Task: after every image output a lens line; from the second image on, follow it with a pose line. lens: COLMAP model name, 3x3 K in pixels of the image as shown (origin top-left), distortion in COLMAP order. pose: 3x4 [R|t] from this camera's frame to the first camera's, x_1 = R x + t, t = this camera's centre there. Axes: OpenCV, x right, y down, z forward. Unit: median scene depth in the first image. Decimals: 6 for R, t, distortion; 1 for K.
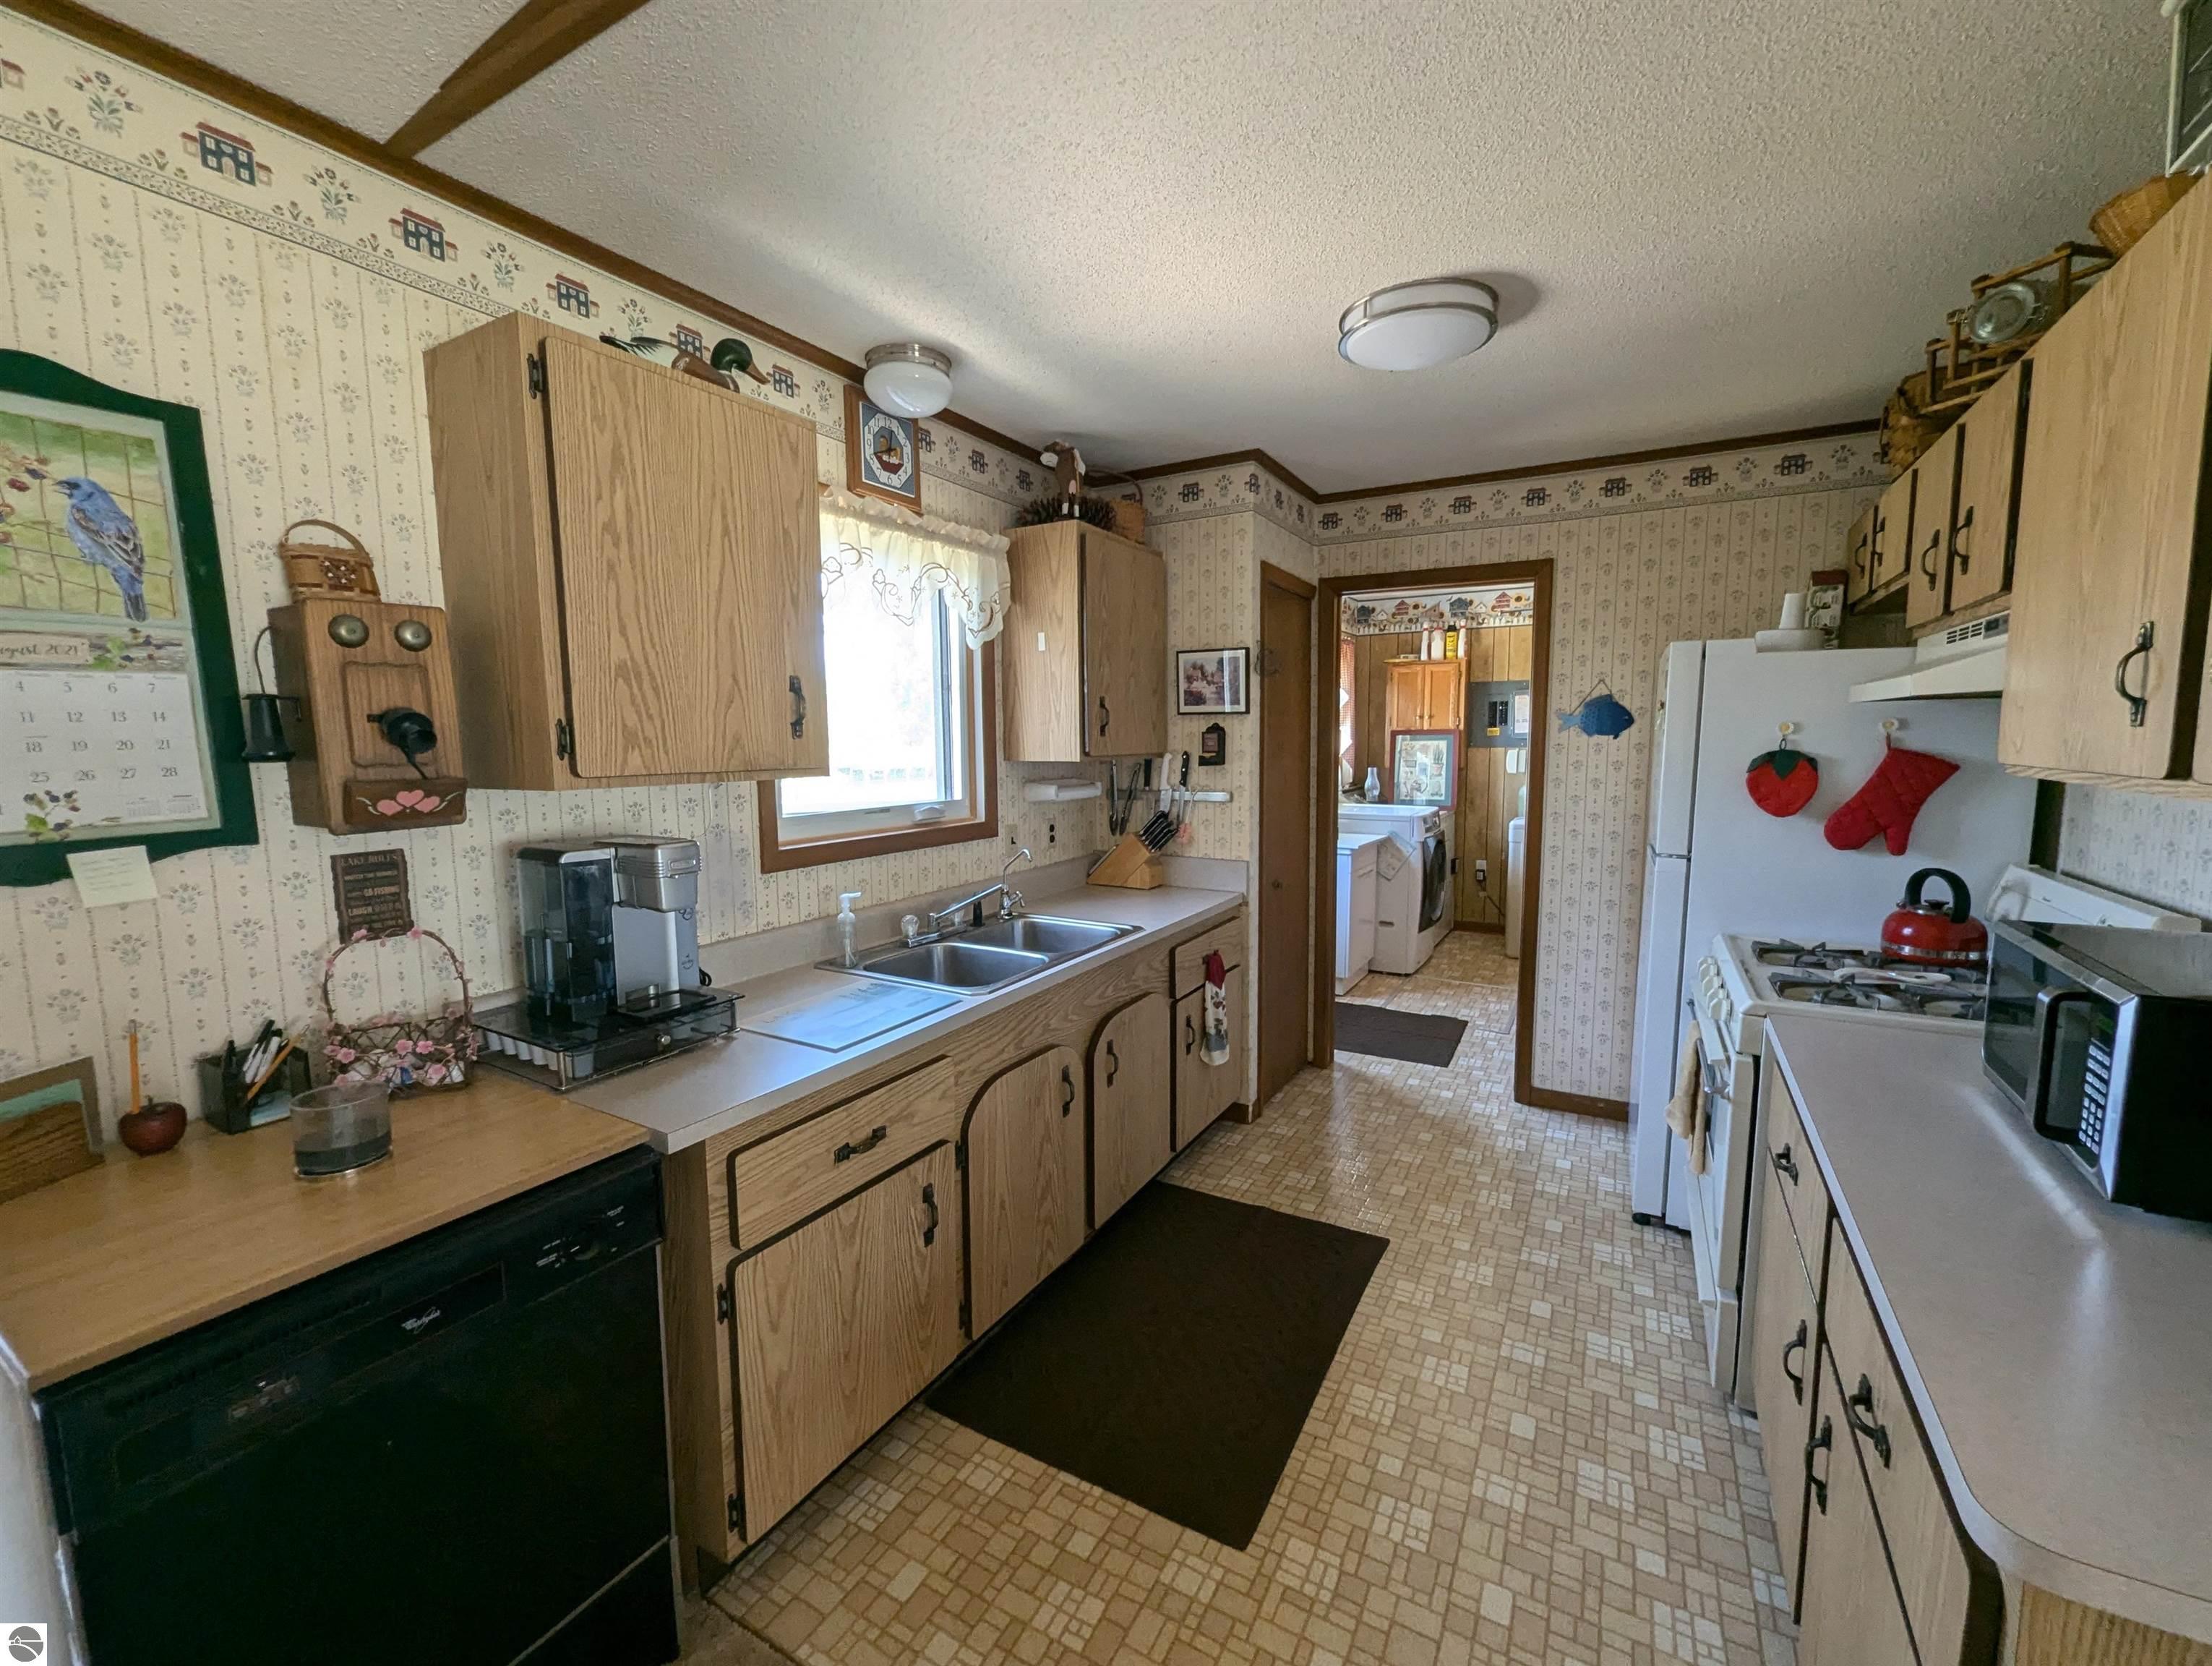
lens RADIAL K [[923.3, 0, 1104.7], [0, 923.3, 836.4], [0, 0, 1]] dist [0.000967, -0.000778]
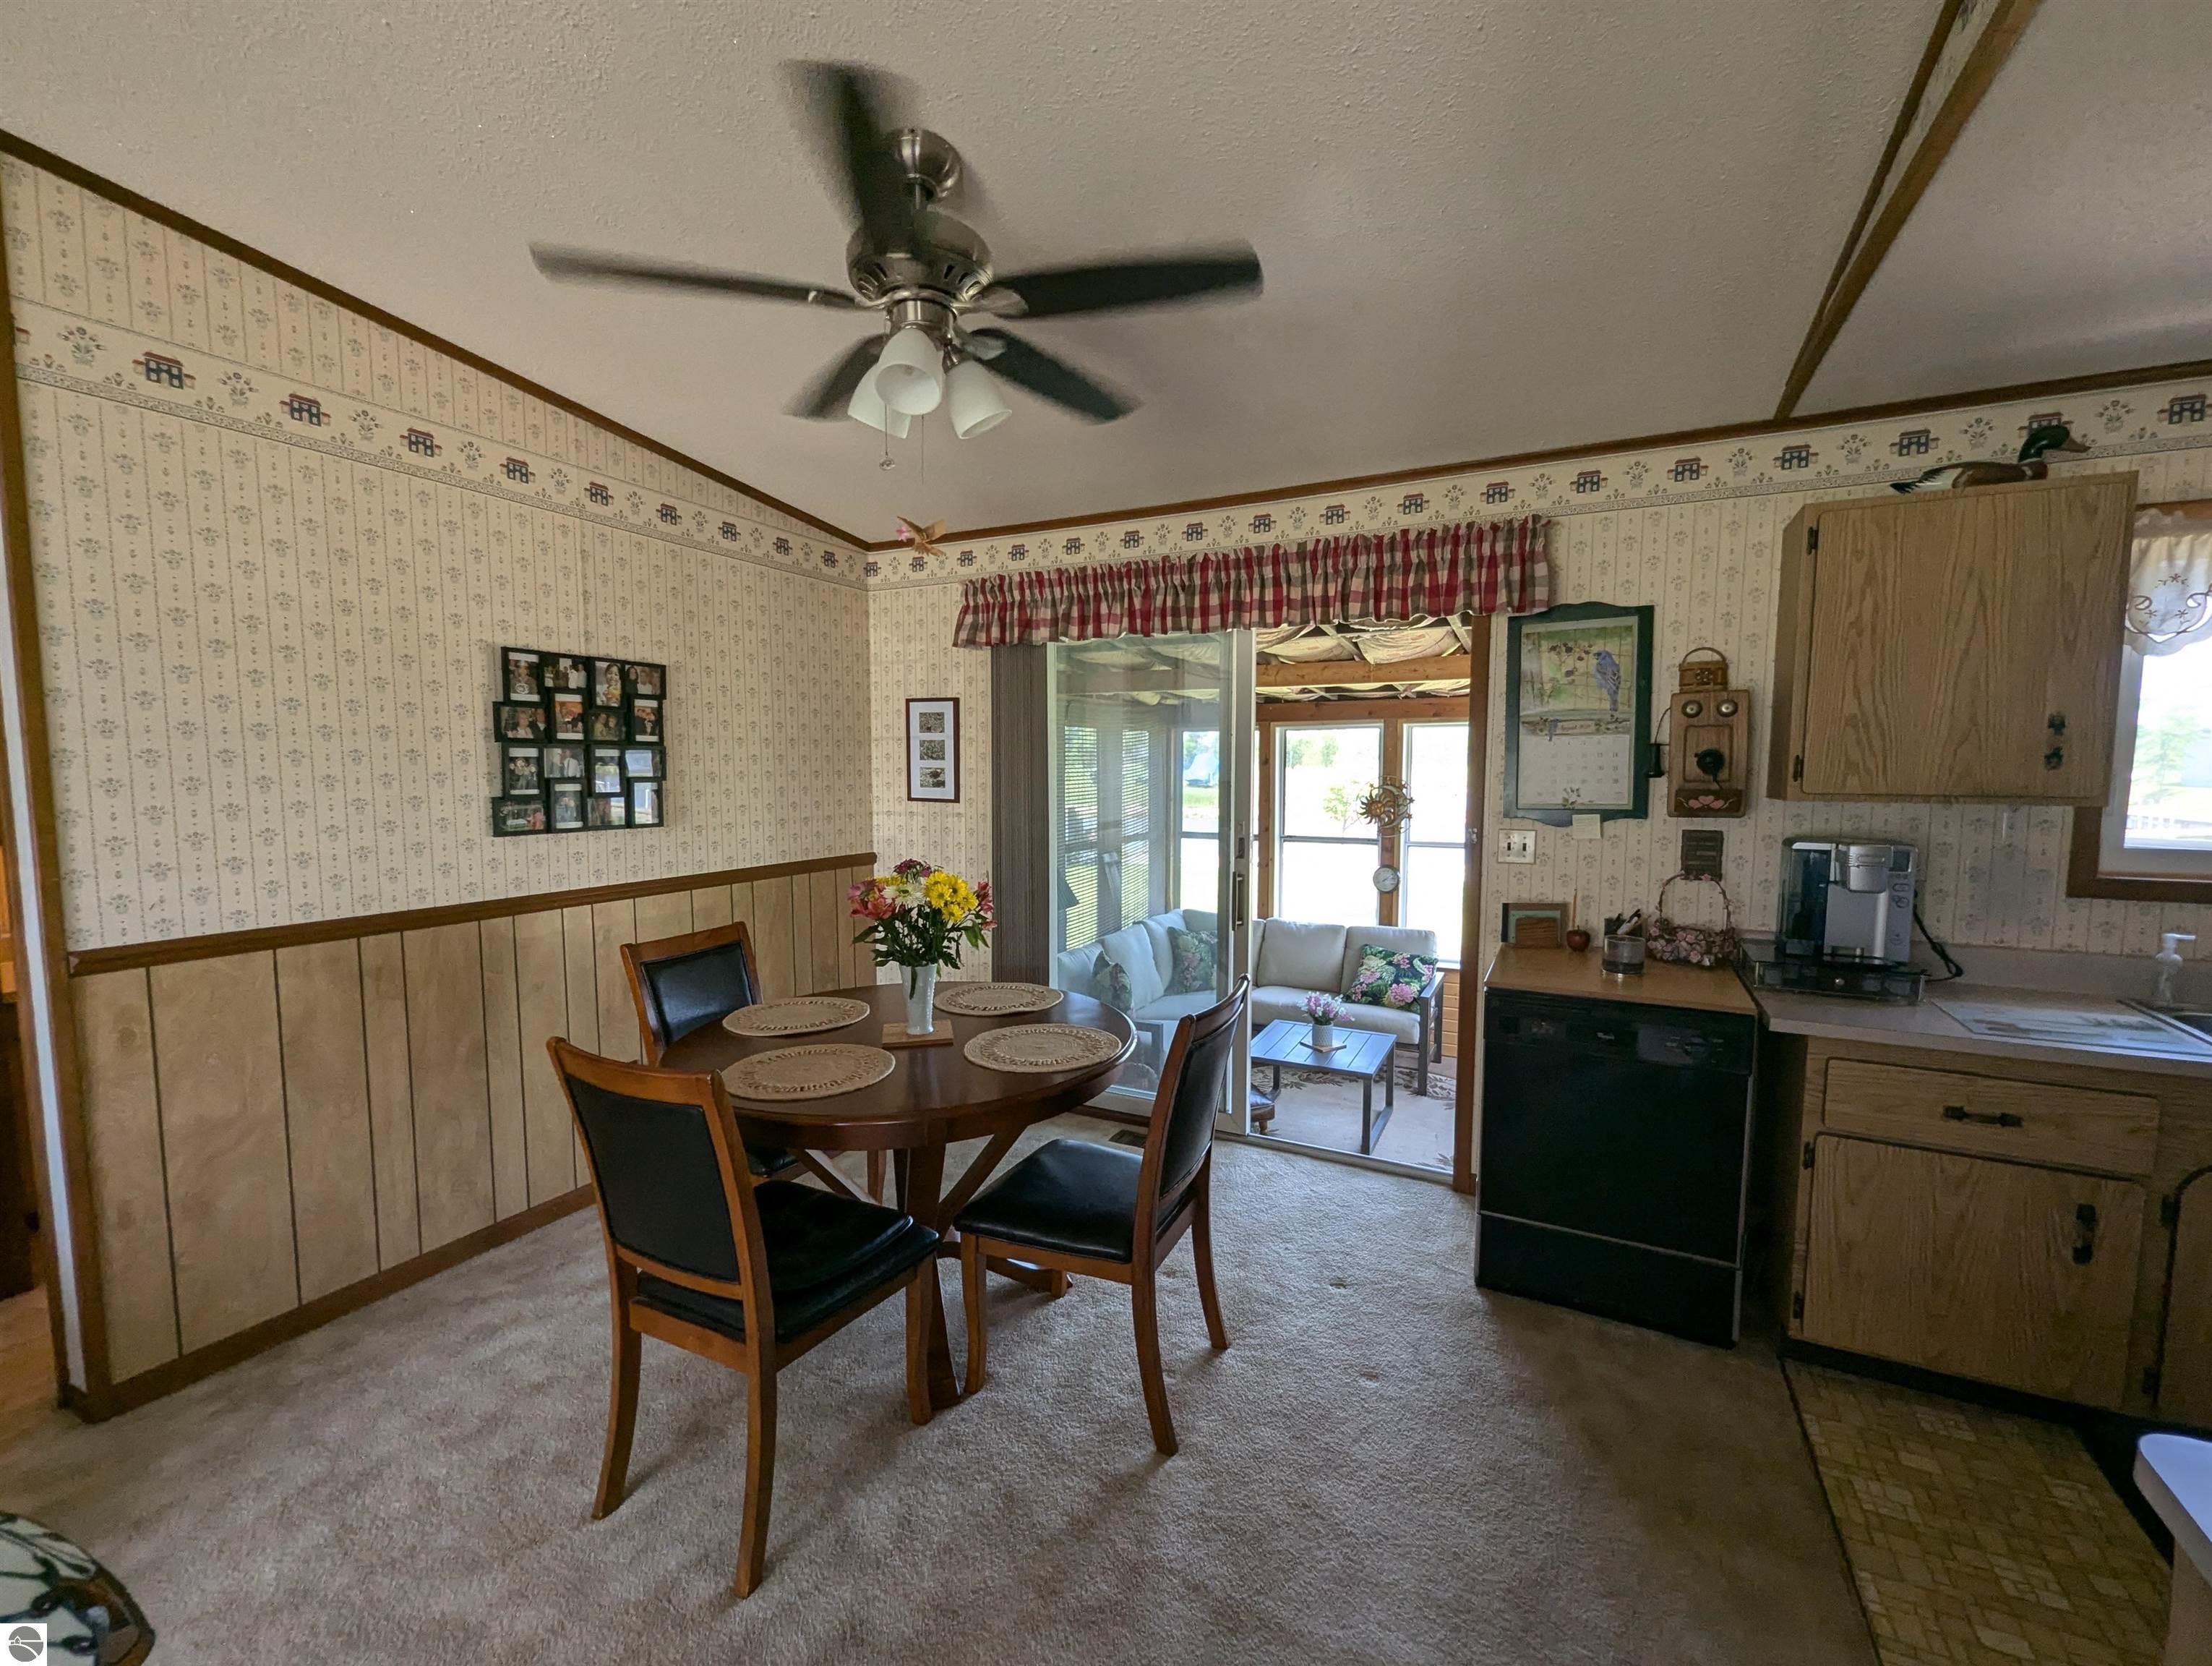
lens RADIAL K [[923.3, 0, 1101.6], [0, 923.3, 843.8], [0, 0, 1]] dist [0.000967, -0.000778]
pose [[0.036317, 0.095038, -0.994811, 0.760628], [-0.109798, 0.989821, 0.090553, 0.007249], [0.993290, 0.105939, 0.046382, -0.181936]]
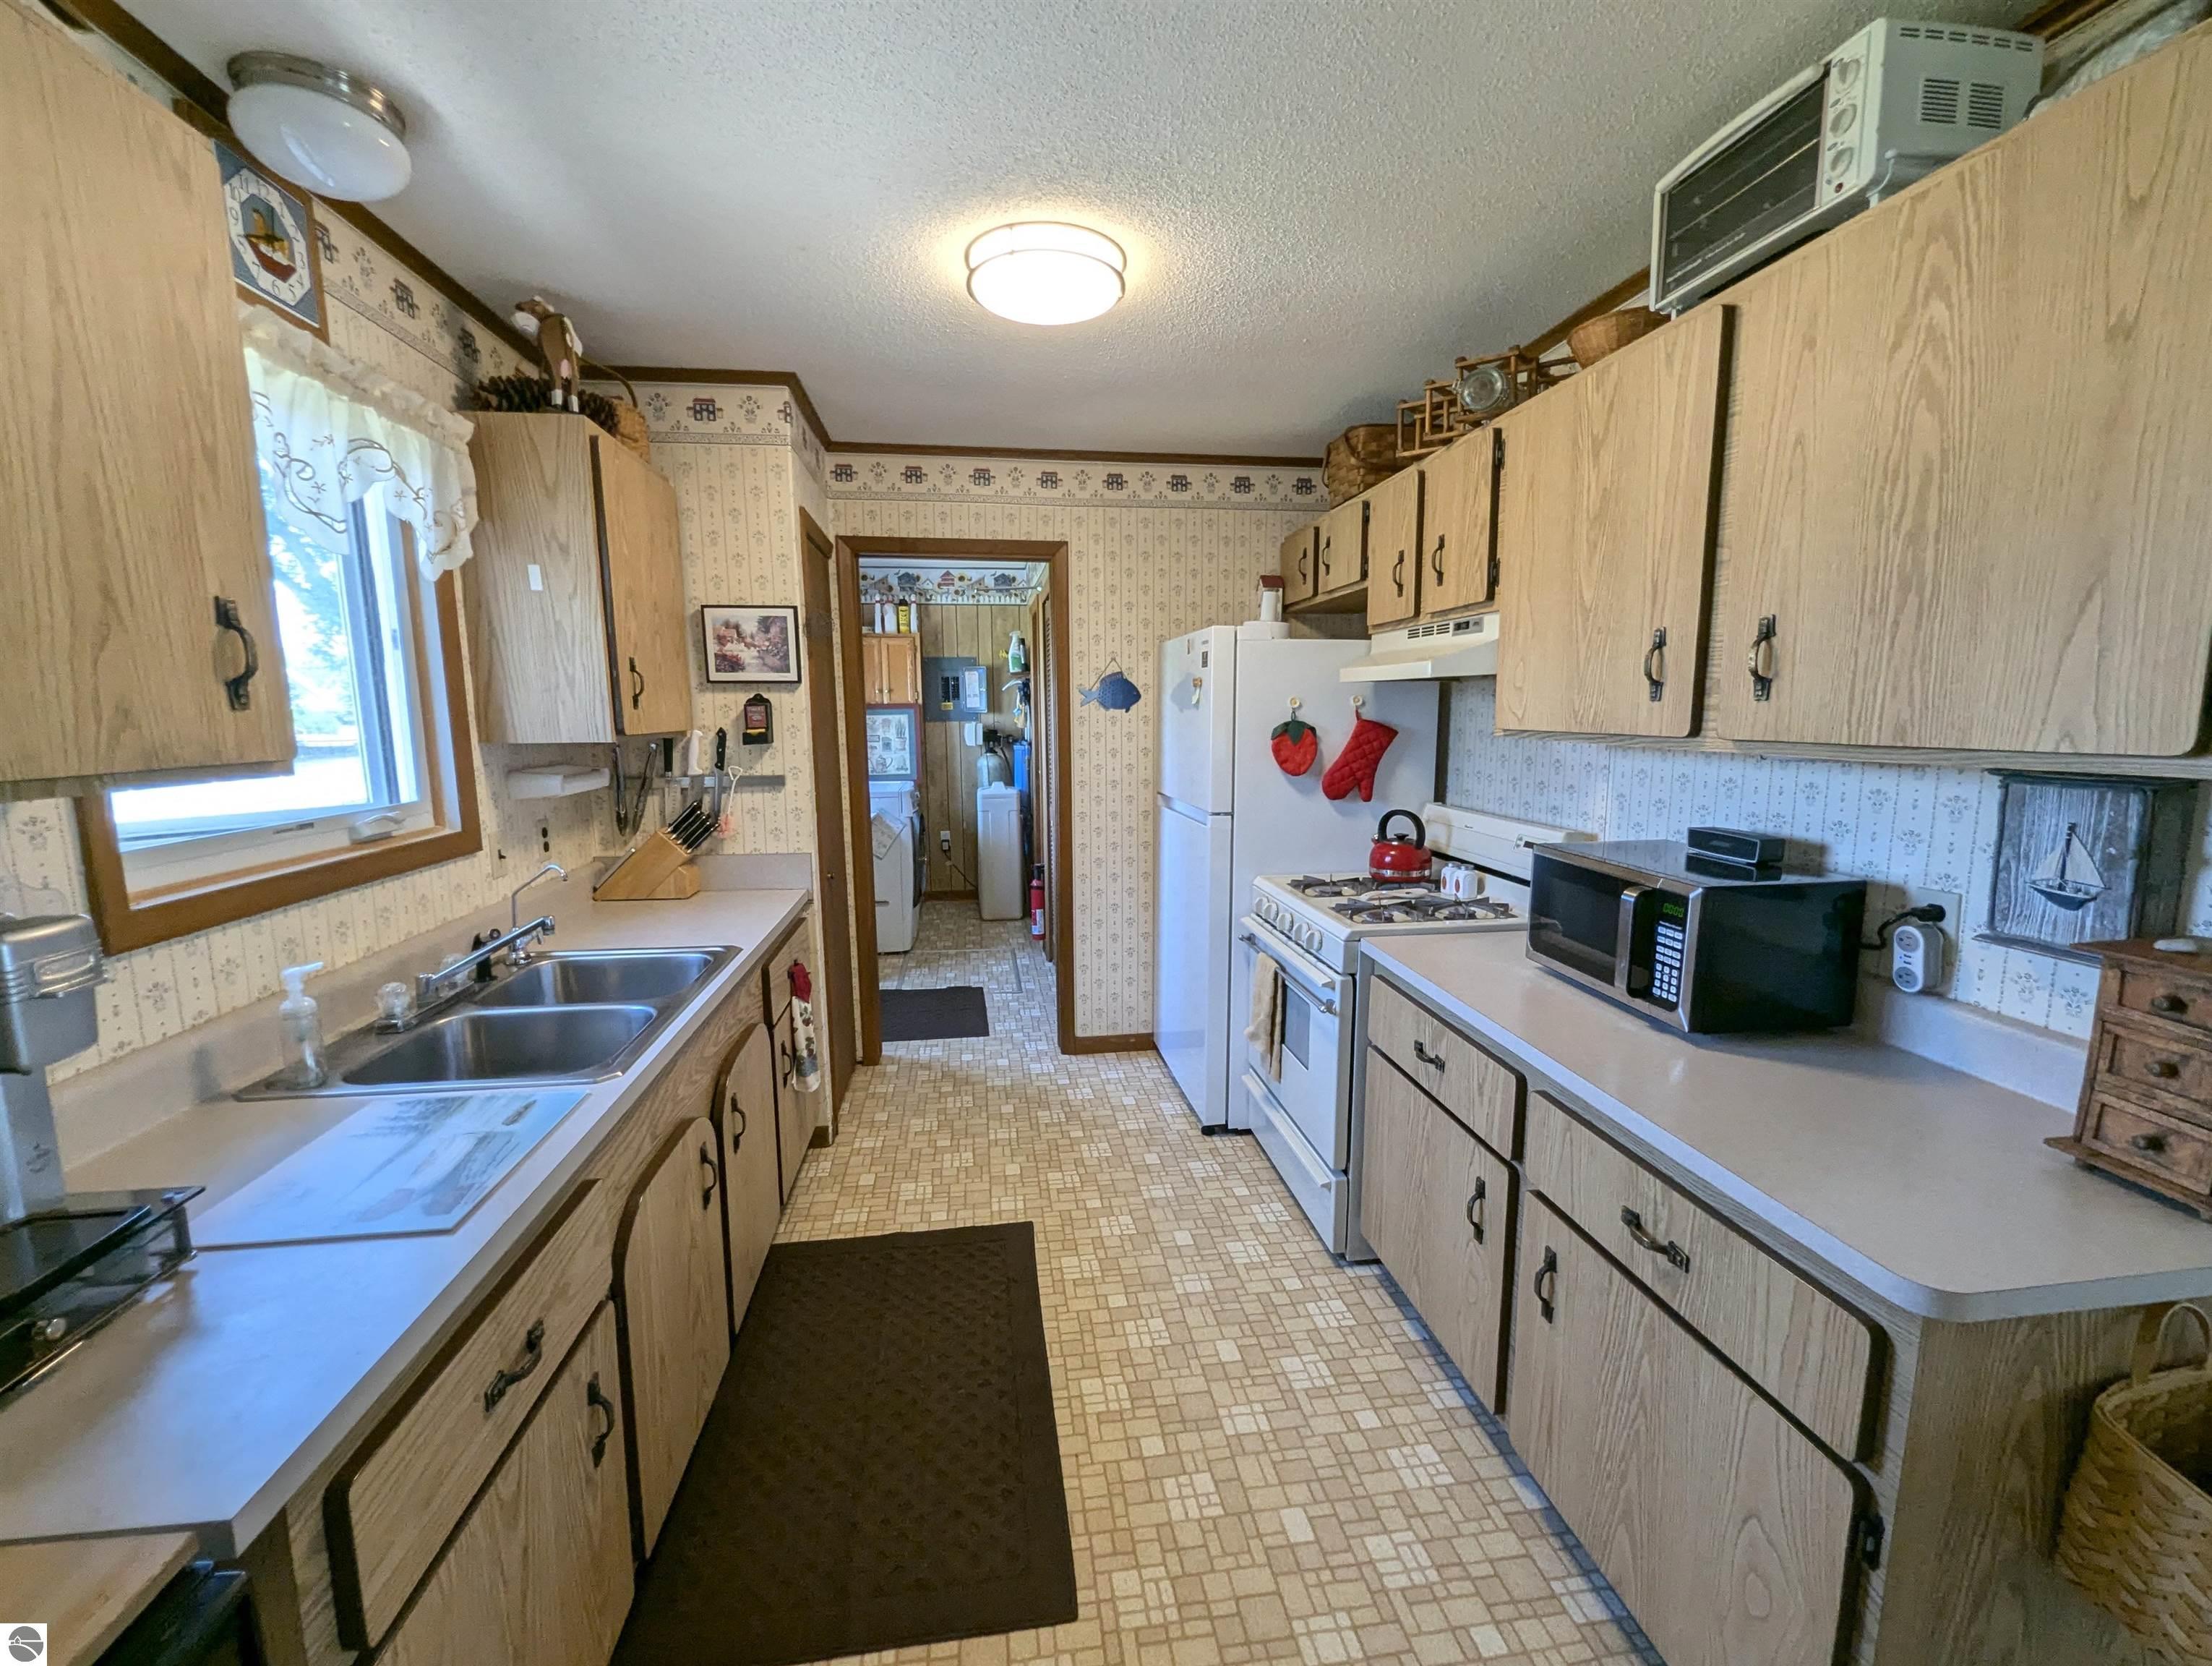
lens RADIAL K [[923.3, 0, 1109.9], [0, 923.3, 838.1], [0, 0, 1]] dist [0.000967, -0.000778]
pose [[0.788295, -0.083798, 0.609564, -0.274093], [0.066584, 0.996483, 0.050882, -0.022651], [-0.611684, 0.000477, 0.791102, 0.241556]]
